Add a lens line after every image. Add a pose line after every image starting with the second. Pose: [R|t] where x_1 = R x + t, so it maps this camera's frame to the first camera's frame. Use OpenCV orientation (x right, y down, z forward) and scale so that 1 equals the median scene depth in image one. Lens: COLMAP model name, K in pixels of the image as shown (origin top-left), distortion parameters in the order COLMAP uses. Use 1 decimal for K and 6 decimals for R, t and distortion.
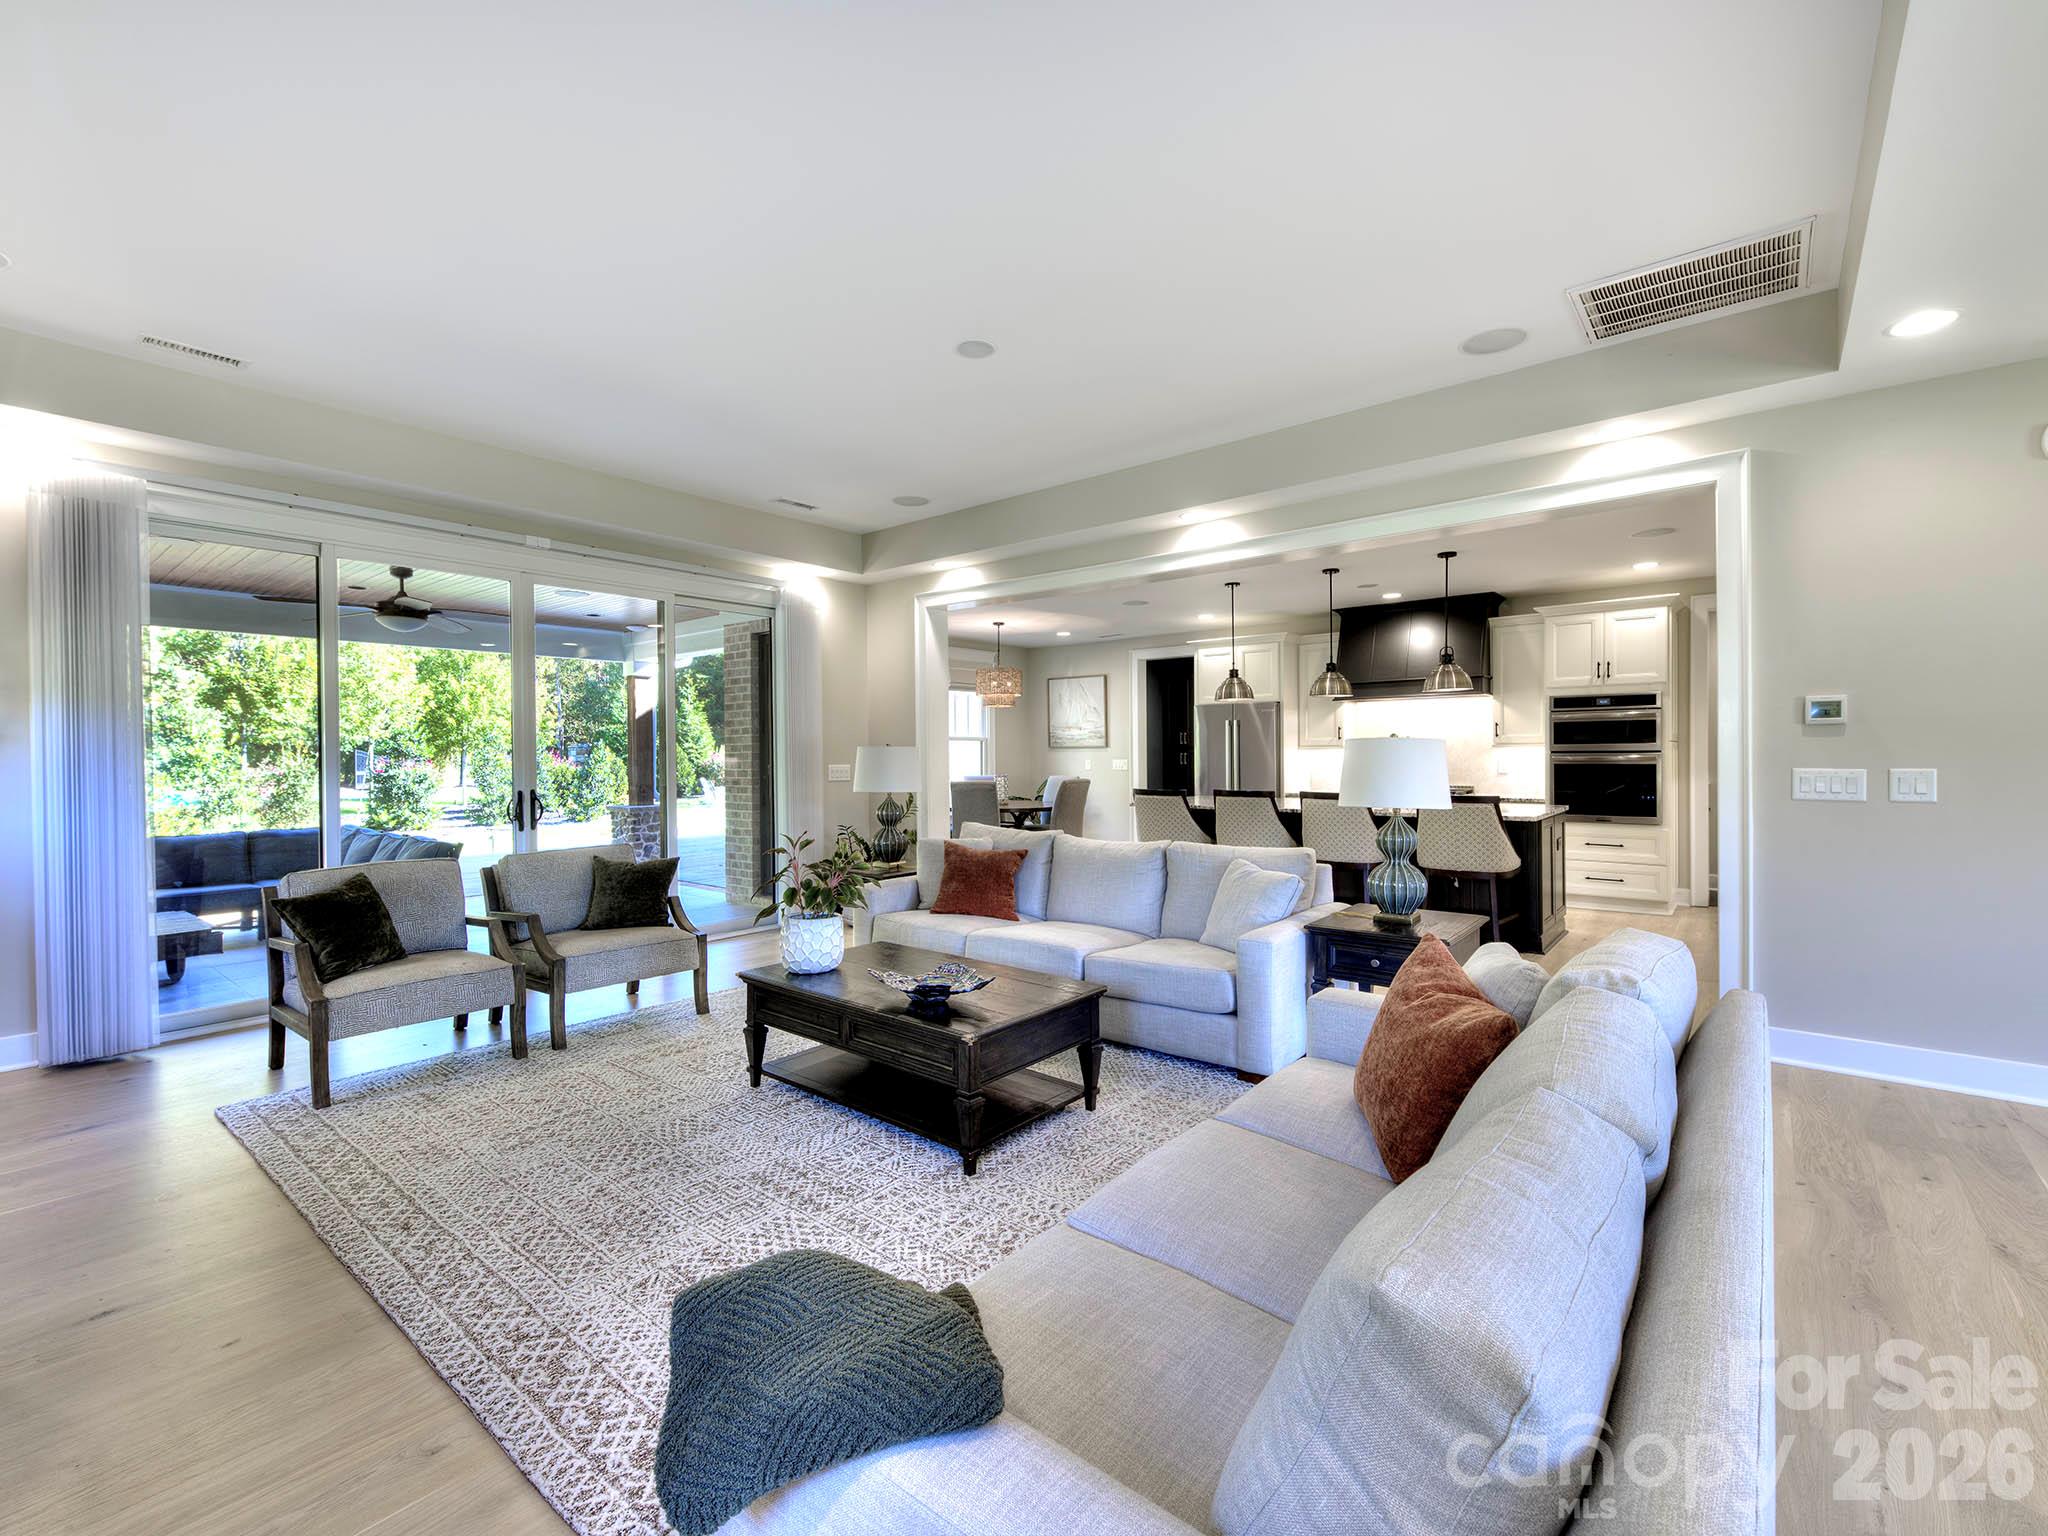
lens RADIAL K [[889.9, 0, 1019.3], [0, 889.9, 759.8], [0, 0, 1]] dist [0.013485, -0.004440]
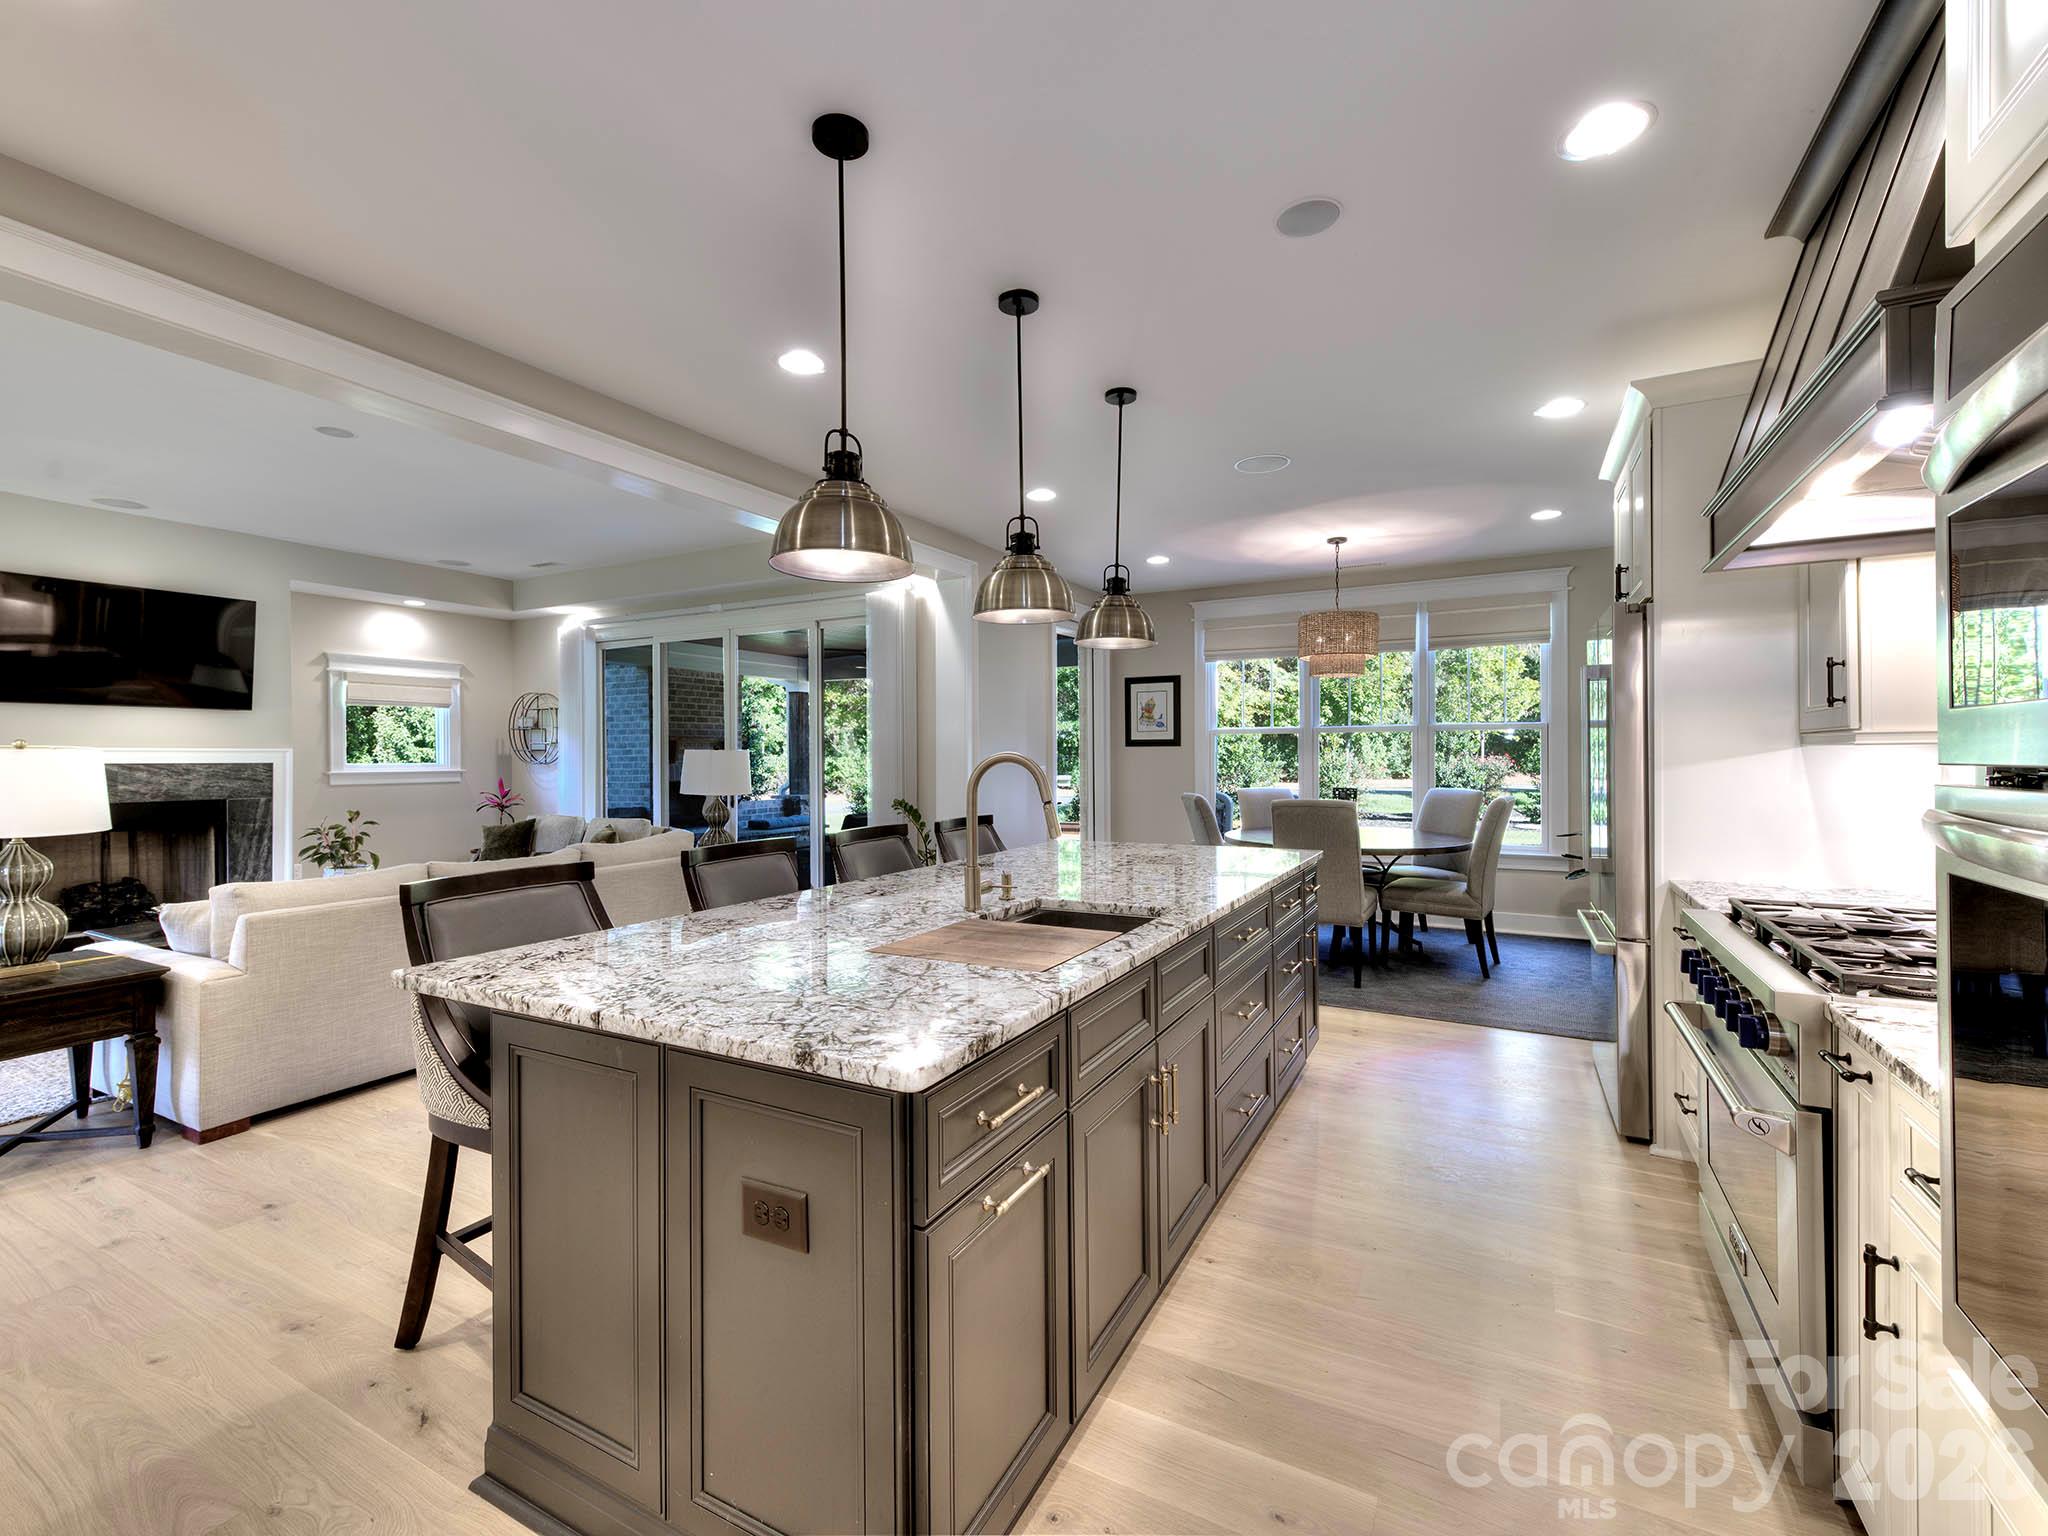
lens RADIAL K [[889.9, 0, 1019.3], [0, 889.9, 759.8], [0, 0, 1]] dist [0.013485, -0.004440]
pose [[0.193740, 0.010414, -0.980998, 0.707459], [-0.002721, 0.999946, 0.010077, -0.011032], [0.981049, 0.000717, 0.193758, 0.880874]]
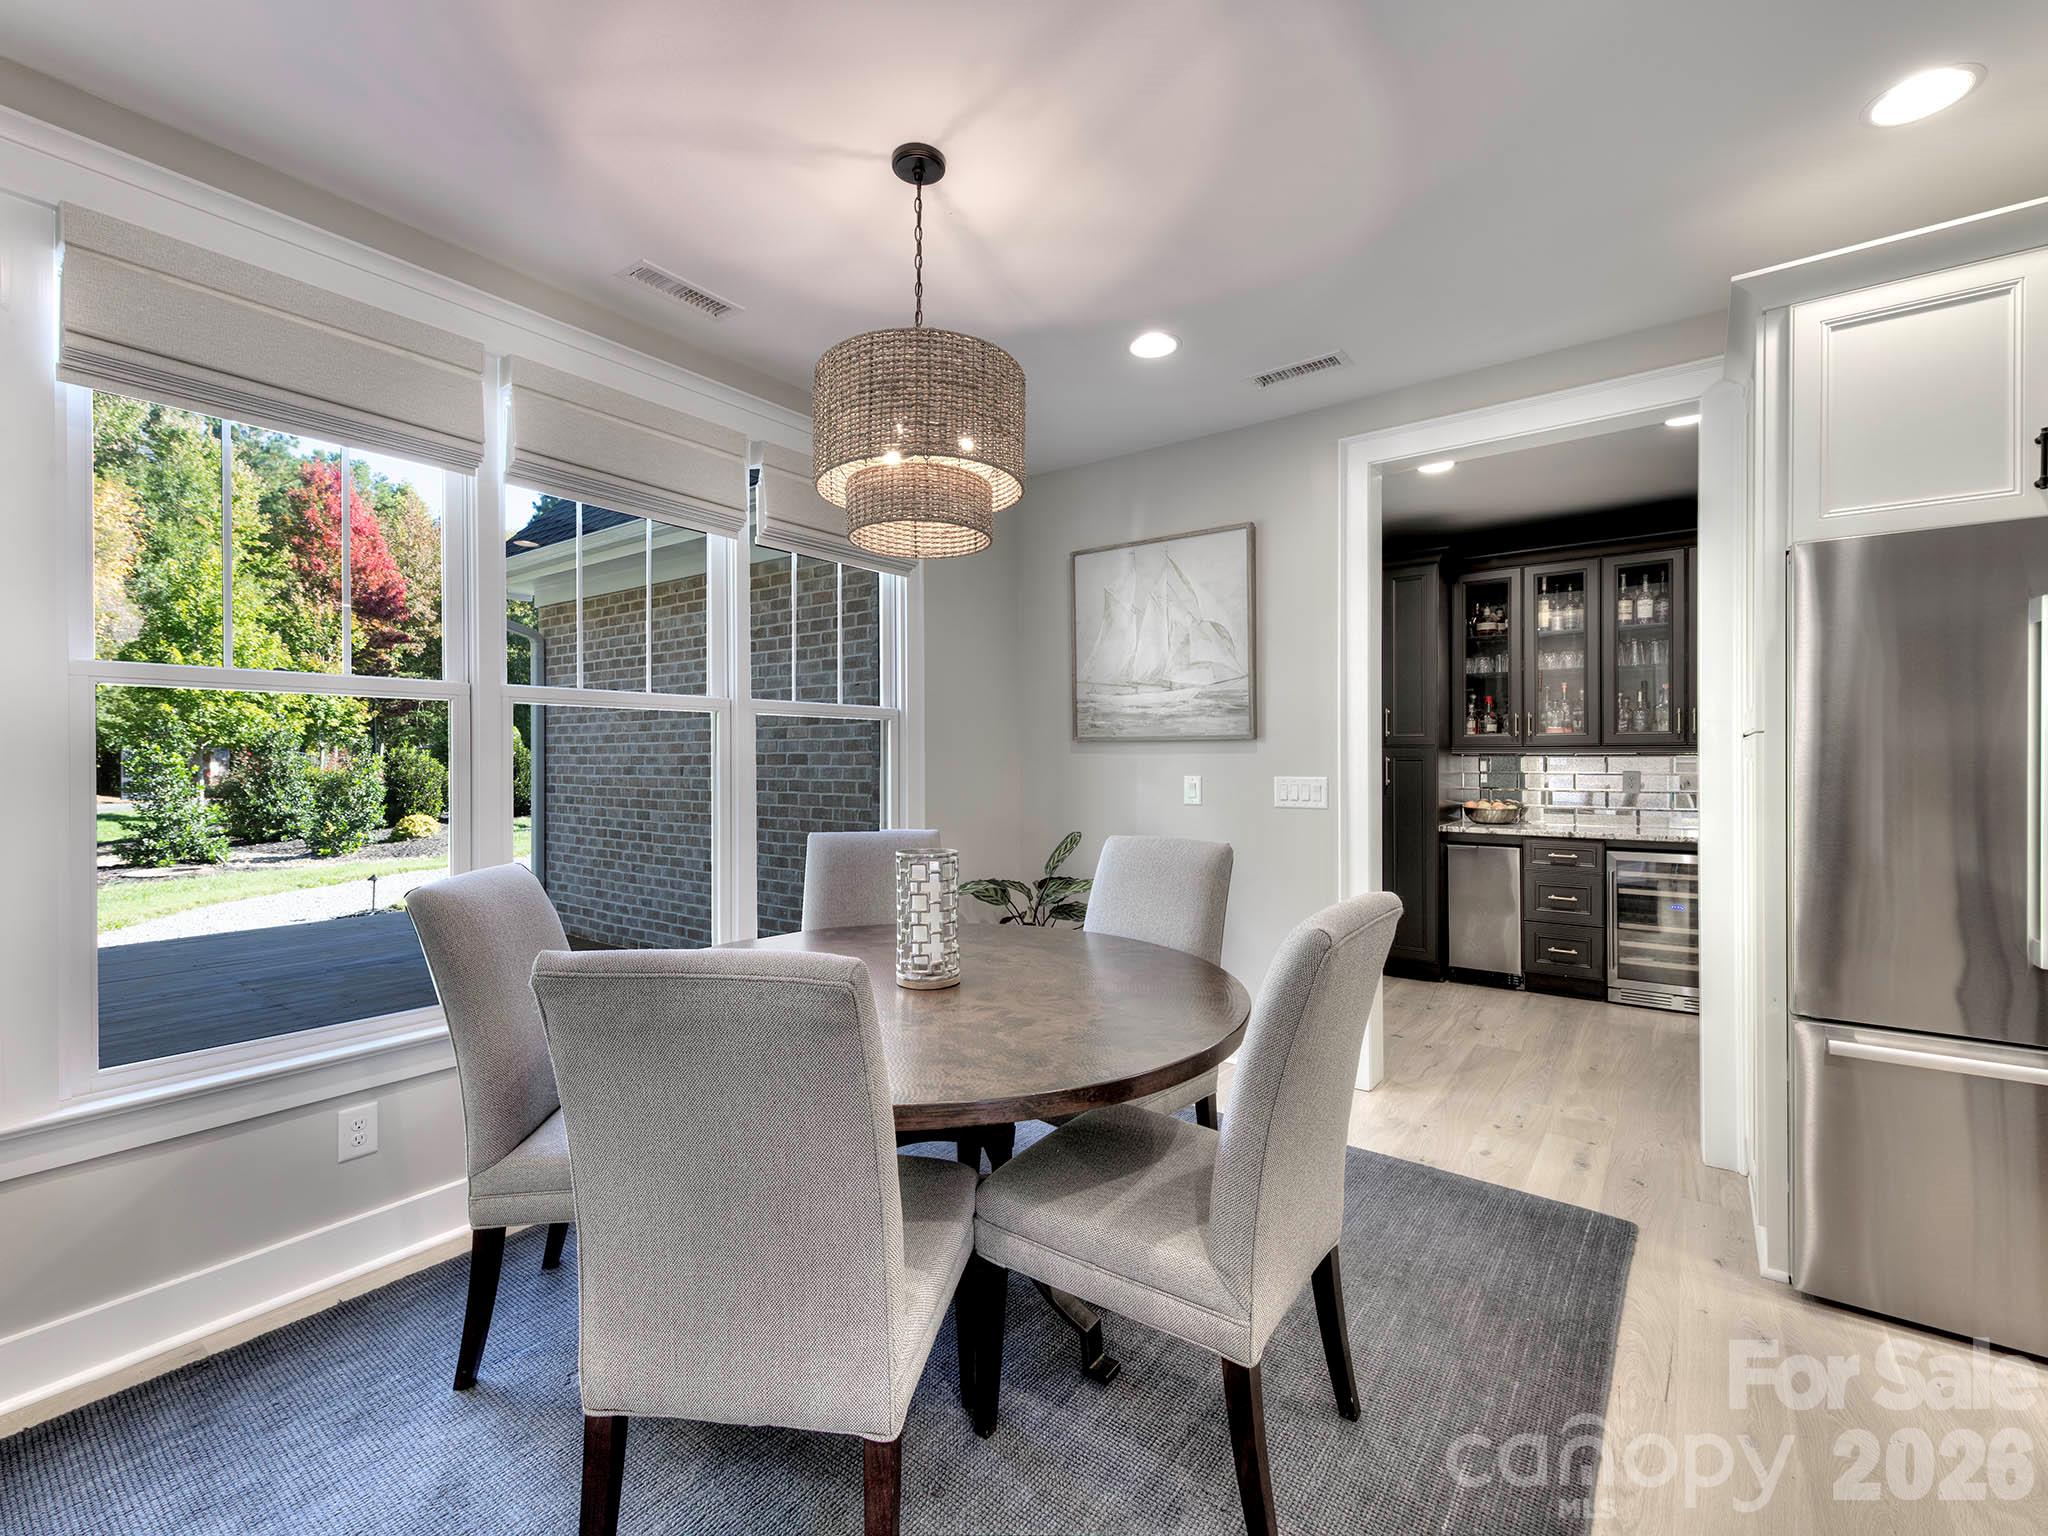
lens RADIAL K [[889.9, 0, 1019.3], [0, 889.9, 759.8], [0, 0, 1]] dist [0.013485, -0.004440]
pose [[0.998700, 0.004647, 0.050756, -0.012086], [-0.004304, 0.999967, -0.006863, -0.005628], [-0.050786, 0.006635, 0.998688, 1.027843]]
